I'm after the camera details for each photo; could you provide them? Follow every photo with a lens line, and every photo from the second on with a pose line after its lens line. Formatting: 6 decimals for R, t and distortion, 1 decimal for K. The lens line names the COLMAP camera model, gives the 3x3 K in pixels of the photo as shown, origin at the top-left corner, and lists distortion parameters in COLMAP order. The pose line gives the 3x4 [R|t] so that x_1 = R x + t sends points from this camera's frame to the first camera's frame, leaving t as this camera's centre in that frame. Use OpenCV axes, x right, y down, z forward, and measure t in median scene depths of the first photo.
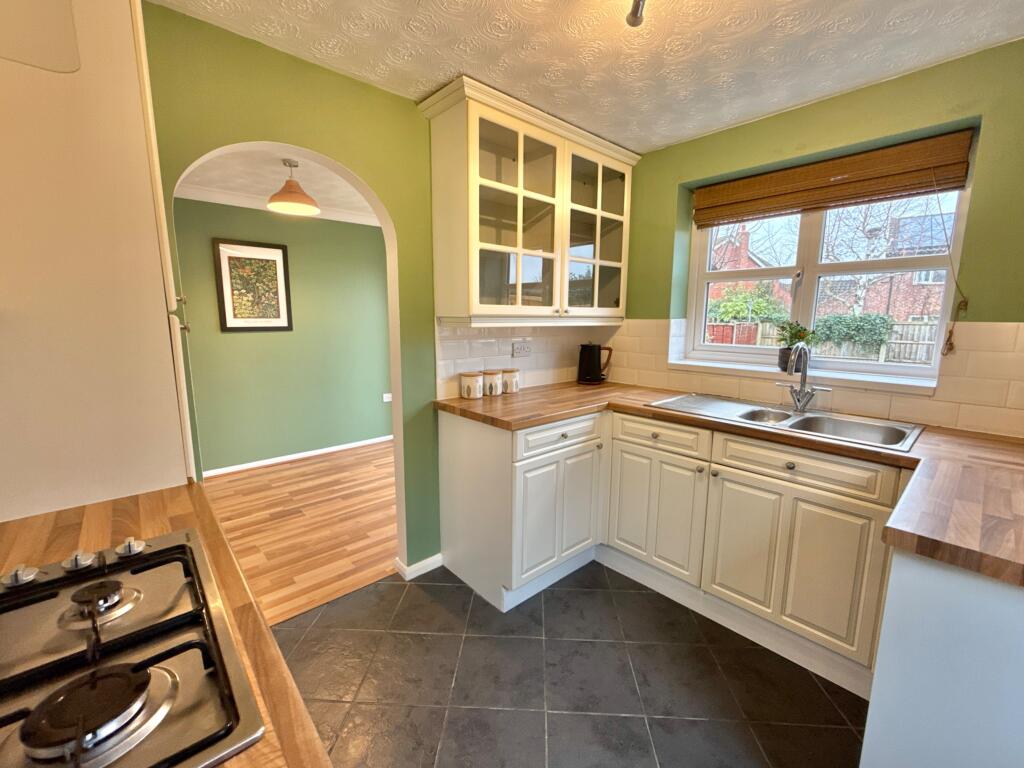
lens RADIAL K [[427.2, 0, 512.0], [0, 427.2, 384.0], [0, 0, 1]] dist [0.002167, 0.000166]
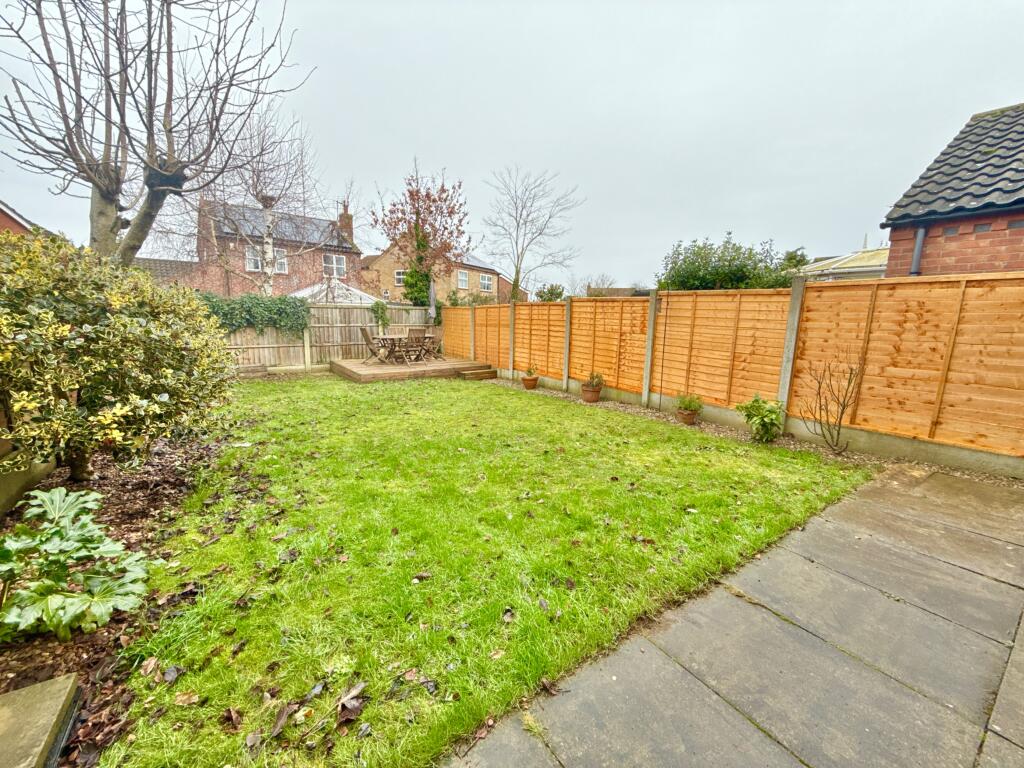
lens RADIAL K [[406.6, 0, 512.0], [0, 406.6, 384.0], [0, 0, 1]] dist [0.000447, 0.000156]
pose [[0.134555, -0.170516, 0.976125, 0.118522], [0.137229, 0.978797, 0.152066, -0.148868], [-0.981358, 0.113491, 0.155102, 1.342462]]
